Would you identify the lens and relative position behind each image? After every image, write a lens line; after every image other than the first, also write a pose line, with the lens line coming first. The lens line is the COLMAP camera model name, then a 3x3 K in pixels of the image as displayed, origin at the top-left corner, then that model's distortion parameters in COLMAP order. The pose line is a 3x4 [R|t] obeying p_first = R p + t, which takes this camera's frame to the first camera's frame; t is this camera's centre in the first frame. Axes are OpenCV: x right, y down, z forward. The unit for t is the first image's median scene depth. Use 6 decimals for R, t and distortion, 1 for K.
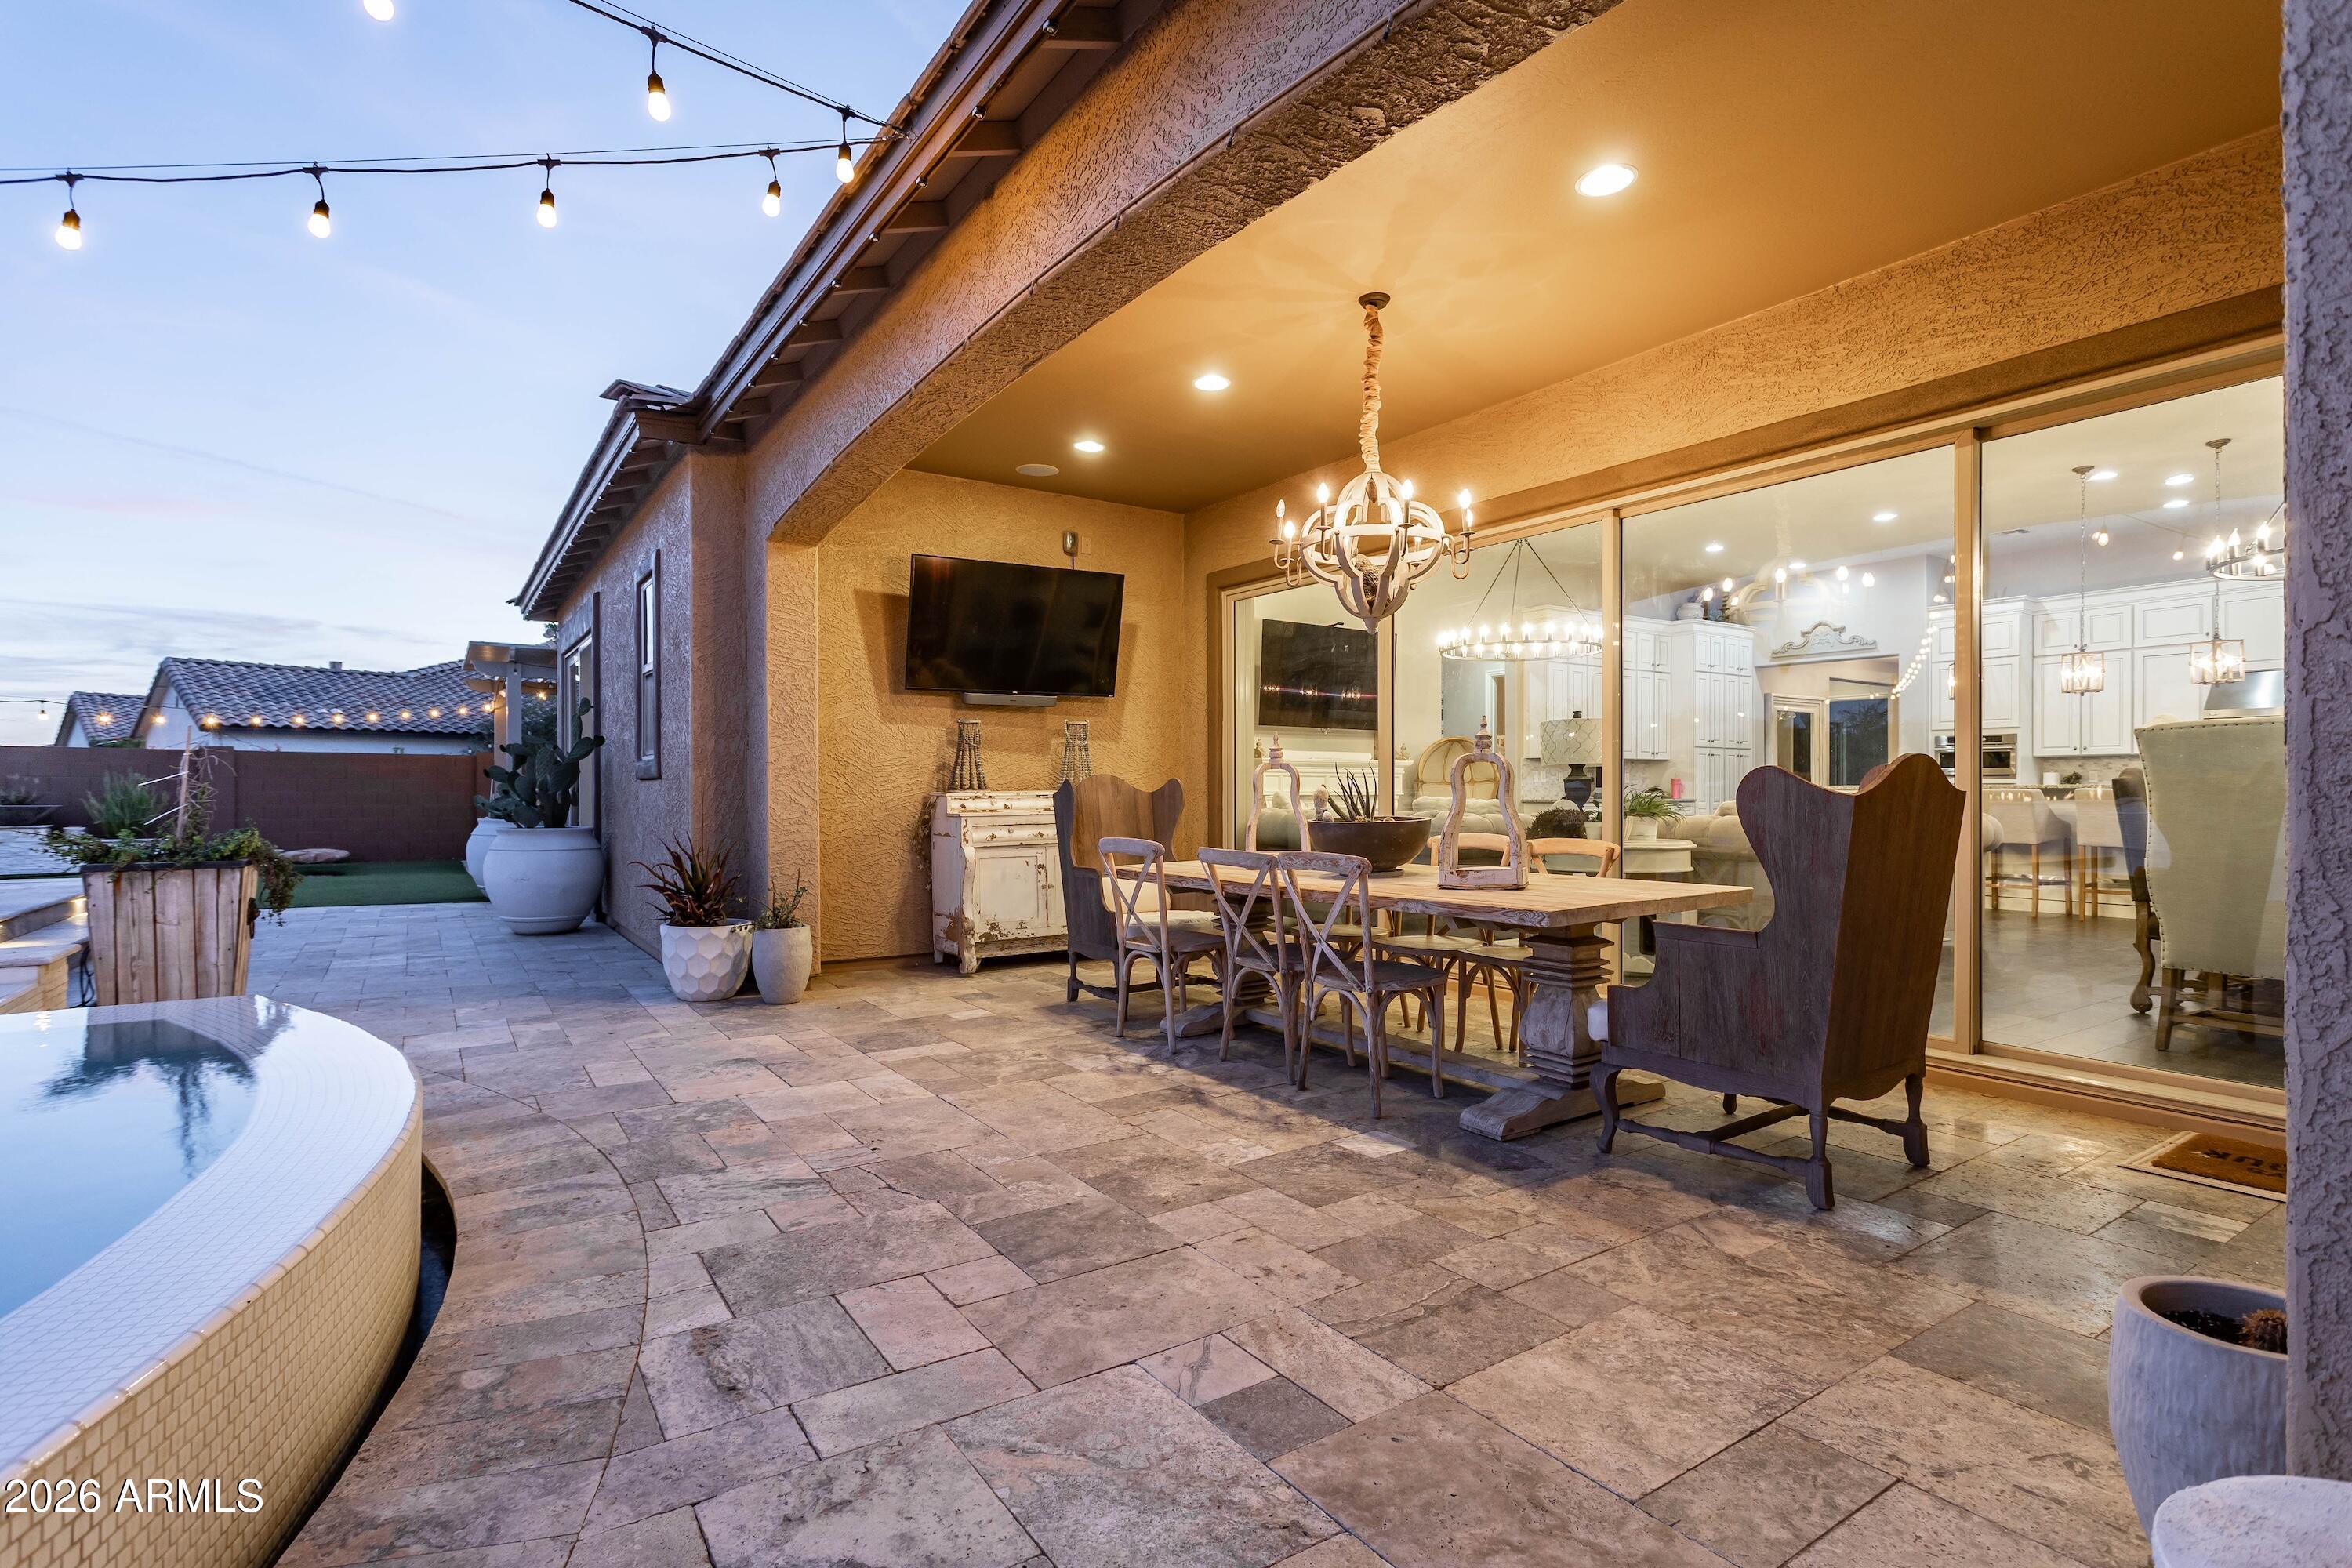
lens RADIAL K [[1144.5, 0, 1177.0], [0, 1144.5, 790.8], [0, 0, 1]] dist [0.009237, -0.000612]
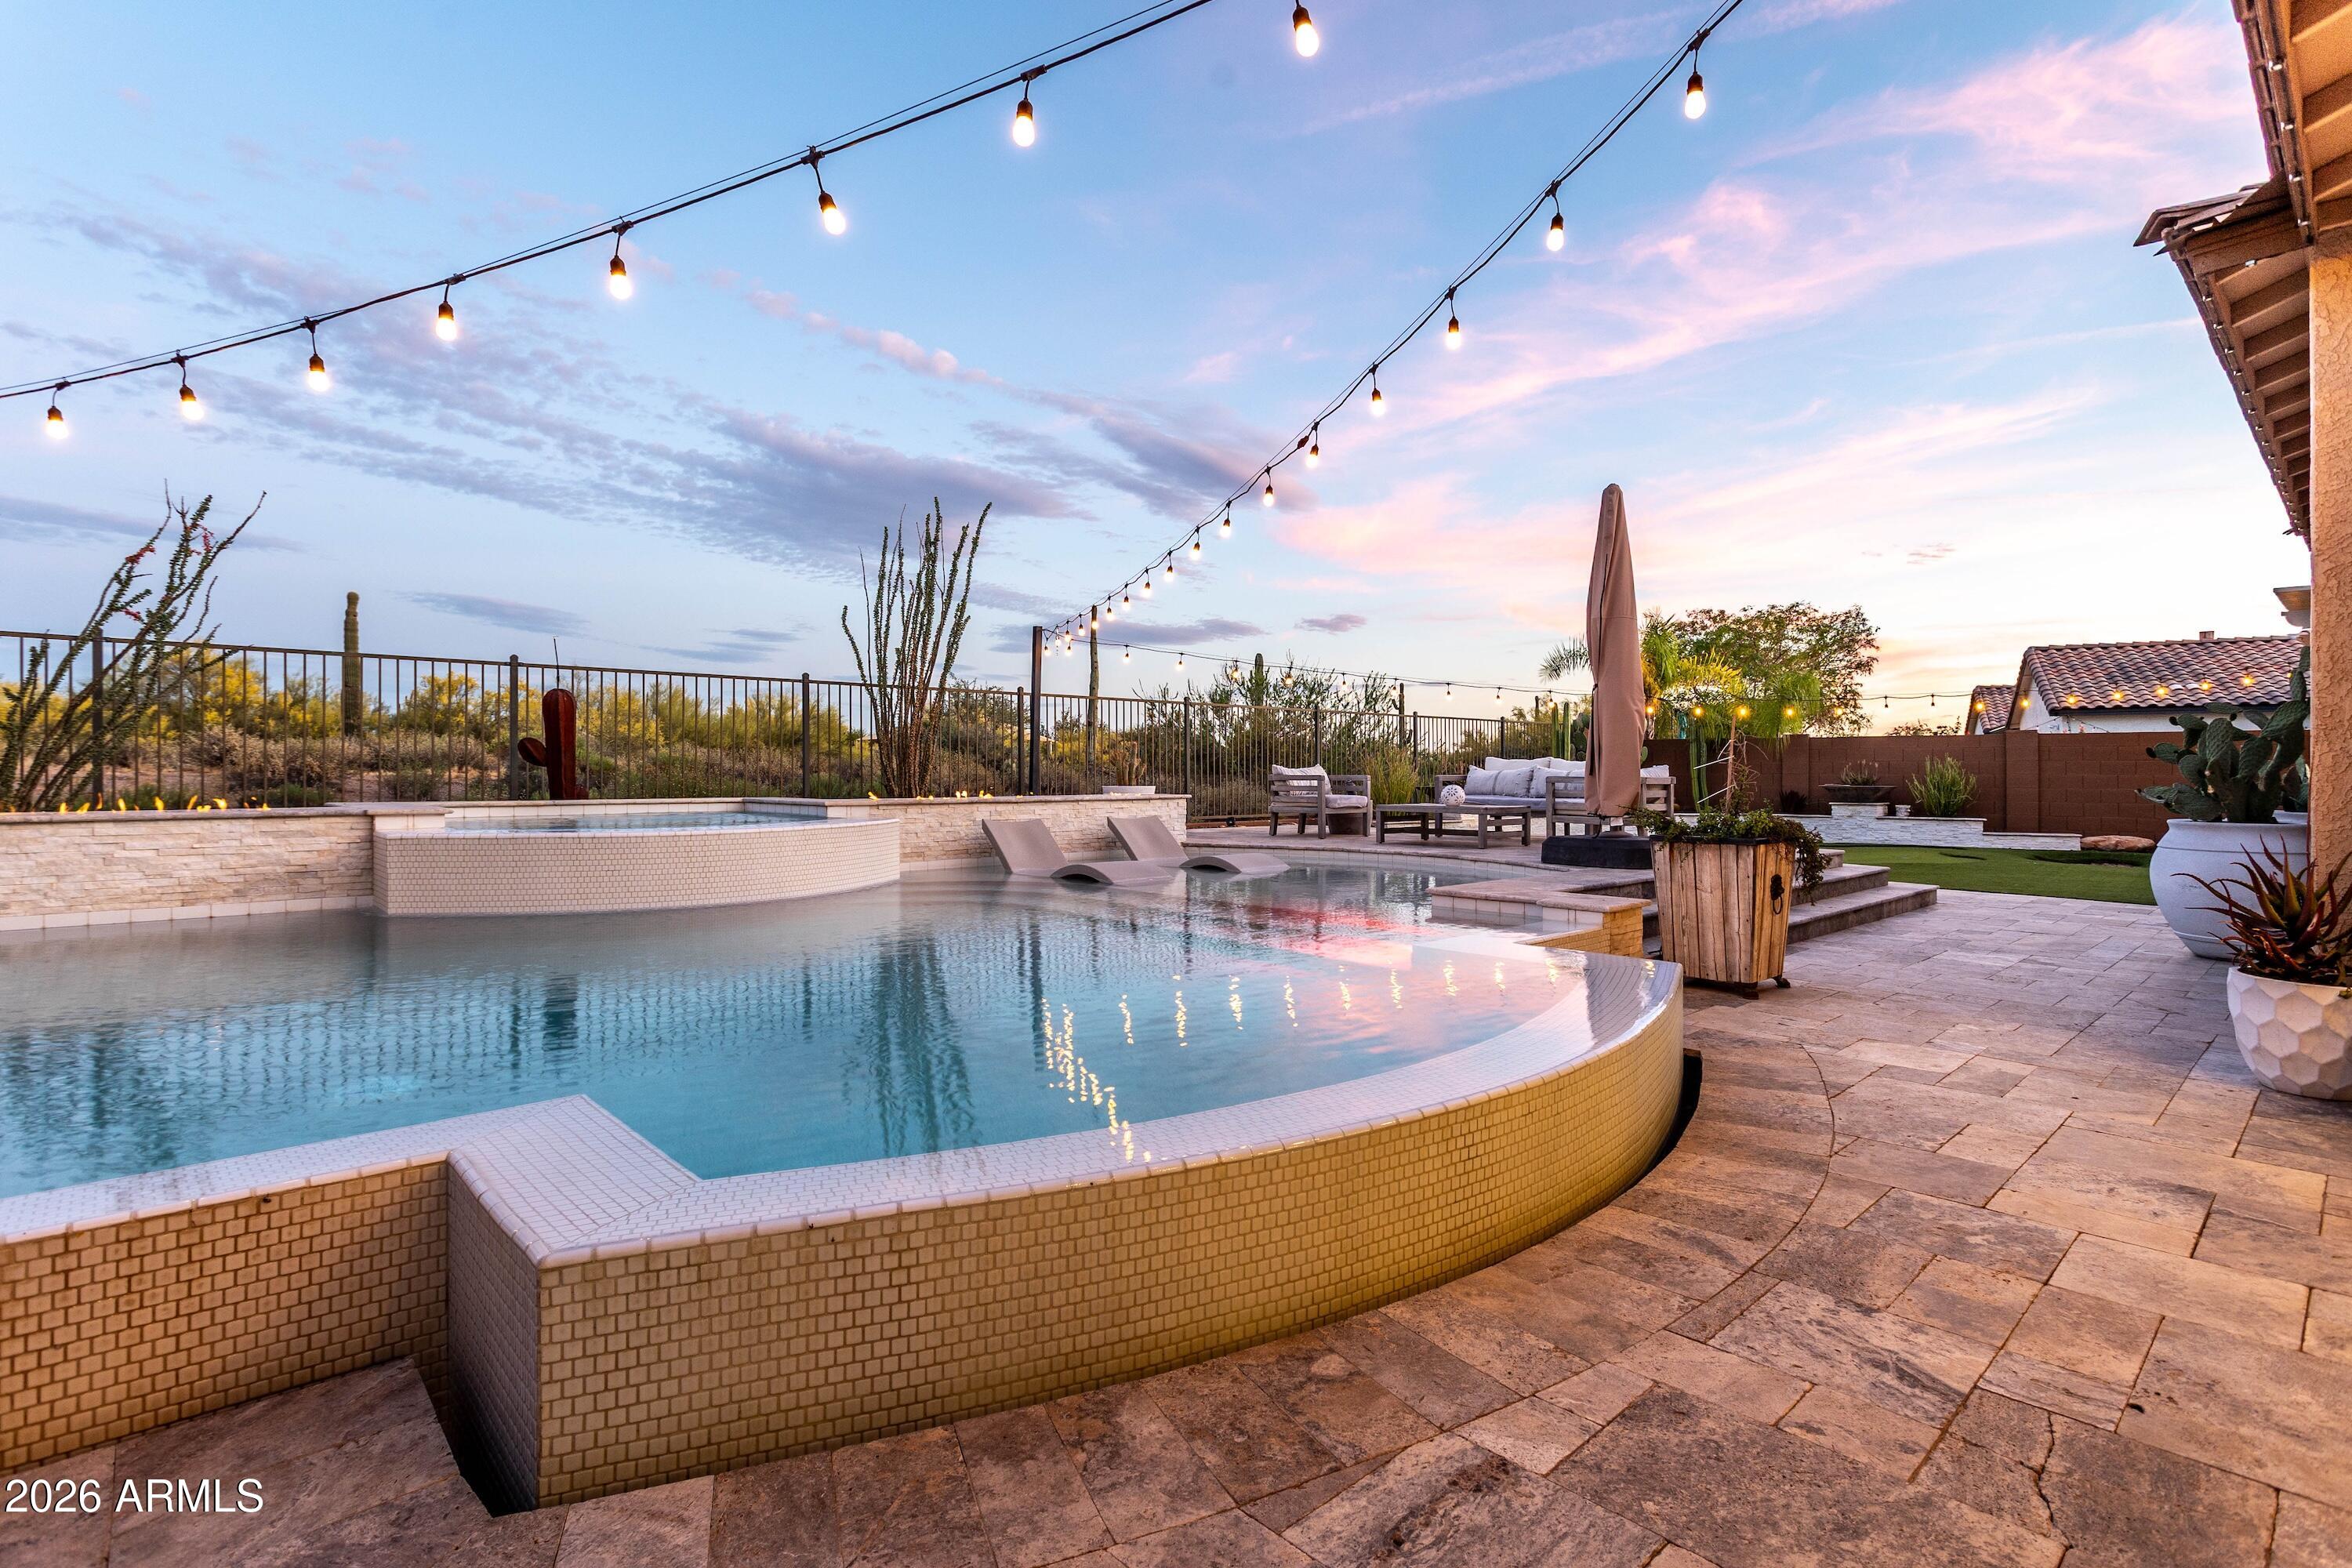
lens RADIAL K [[1144.5, 0, 1180.1], [0, 1144.5, 773.1], [0, 0, 1]] dist [0.009237, -0.000612]
pose [[0.174561, -0.000360, -0.984646, 0.221797], [-0.000017, 1.000000, -0.000369, -0.000567], [0.984646, 0.000081, 0.174561, 0.448437]]
